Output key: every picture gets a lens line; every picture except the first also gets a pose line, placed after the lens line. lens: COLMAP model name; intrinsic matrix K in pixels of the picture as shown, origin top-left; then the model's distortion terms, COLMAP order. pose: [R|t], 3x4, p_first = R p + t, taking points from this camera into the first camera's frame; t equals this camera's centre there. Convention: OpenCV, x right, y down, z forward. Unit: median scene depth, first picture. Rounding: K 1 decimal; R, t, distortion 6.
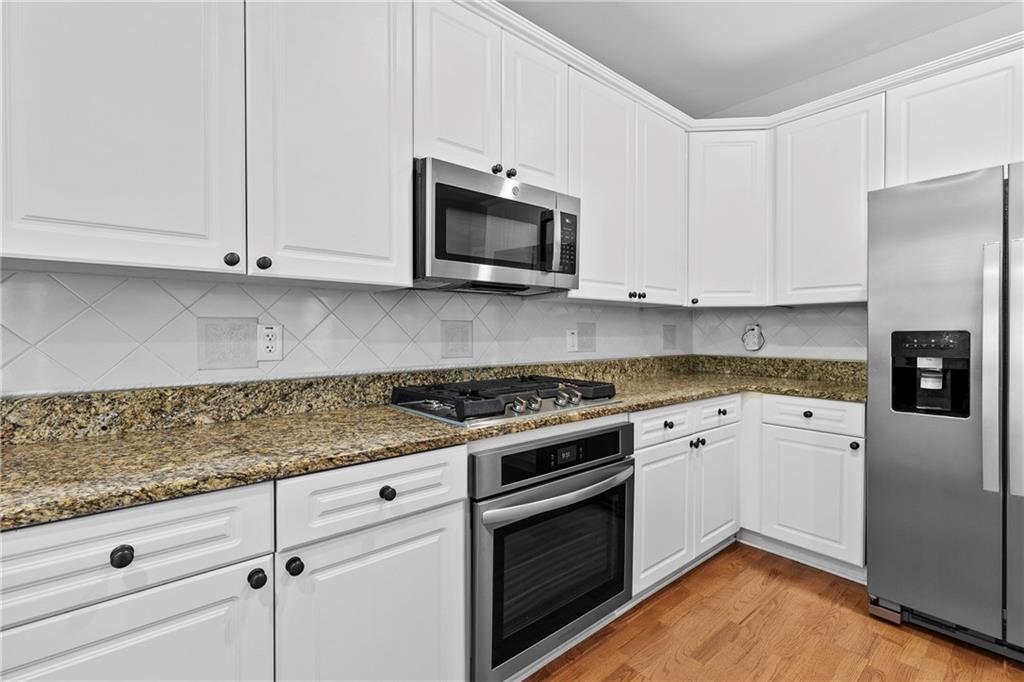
lens RADIAL K [[463.9, 0, 516.2], [0, 463.9, 334.5], [0, 0, 1]] dist [0.005462, -0.000372]
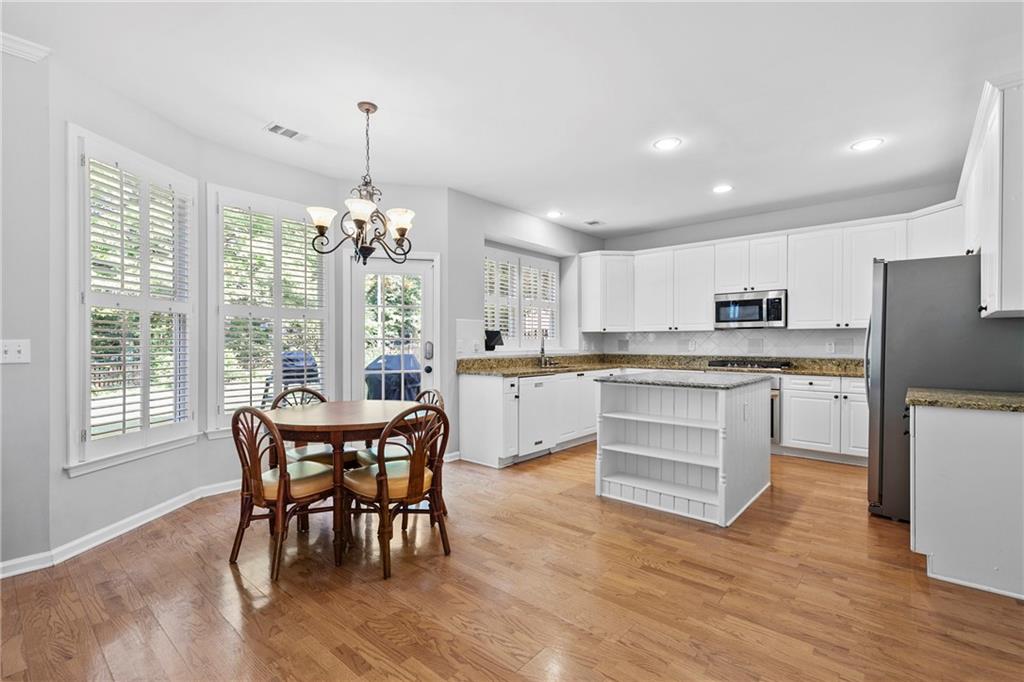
lens RADIAL K [[463.9, 0, 513.0], [0, 463.9, 343.6], [0, 0, 1]] dist [0.005462, -0.000372]
pose [[0.142506, 0.002841, -0.989790, 3.153833], [-0.006069, 0.999980, 0.001996, -0.000570], [0.989775, 0.005723, 0.142520, -1.059548]]
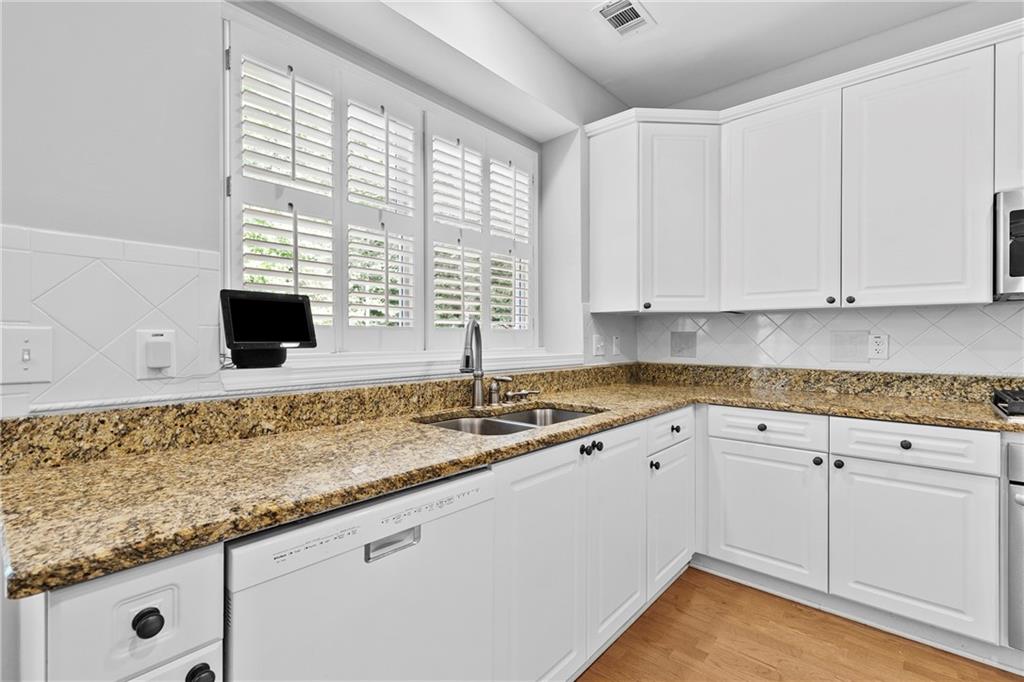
lens RADIAL K [[463.9, 0, 515.6], [0, 463.9, 338.3], [0, 0, 1]] dist [0.005462, -0.000372]
pose [[0.143053, 0.002472, -0.989712, 0.800402], [-0.007700, 0.999969, 0.001385, -0.003877], [0.989685, 0.007423, 0.143068, -0.381521]]
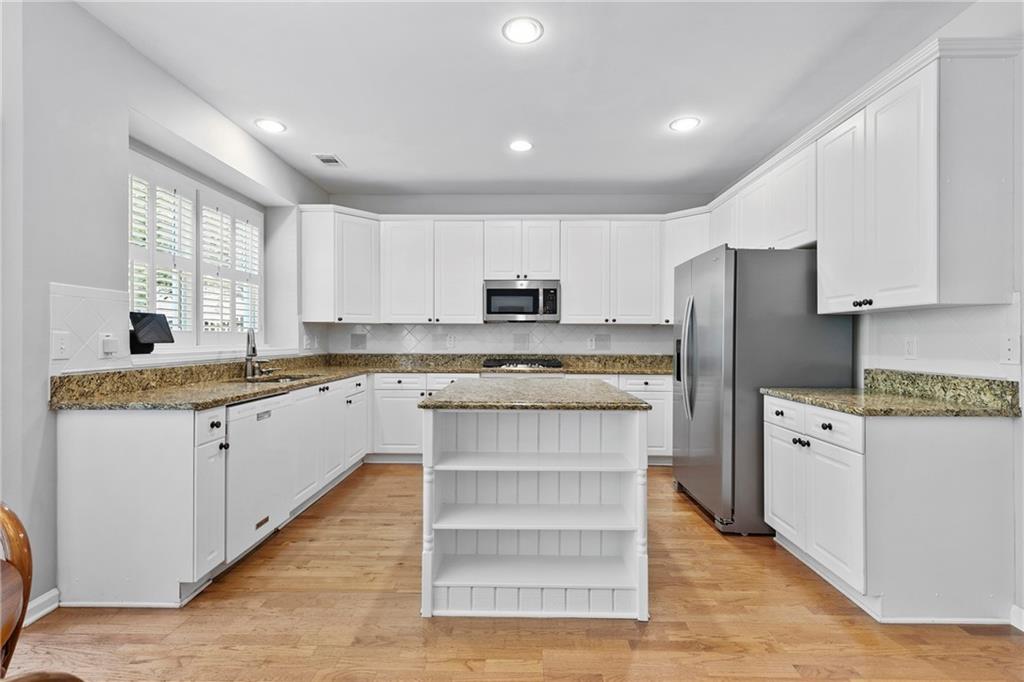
lens RADIAL K [[463.9, 0, 511.9], [0, 463.9, 337.1], [0, 0, 1]] dist [0.005462, -0.000372]
pose [[0.745719, 0.000992, -0.666260, 1.924331], [-0.007174, 0.999953, -0.006540, 0.000371], [0.666222, 0.009657, 0.745691, -1.105442]]
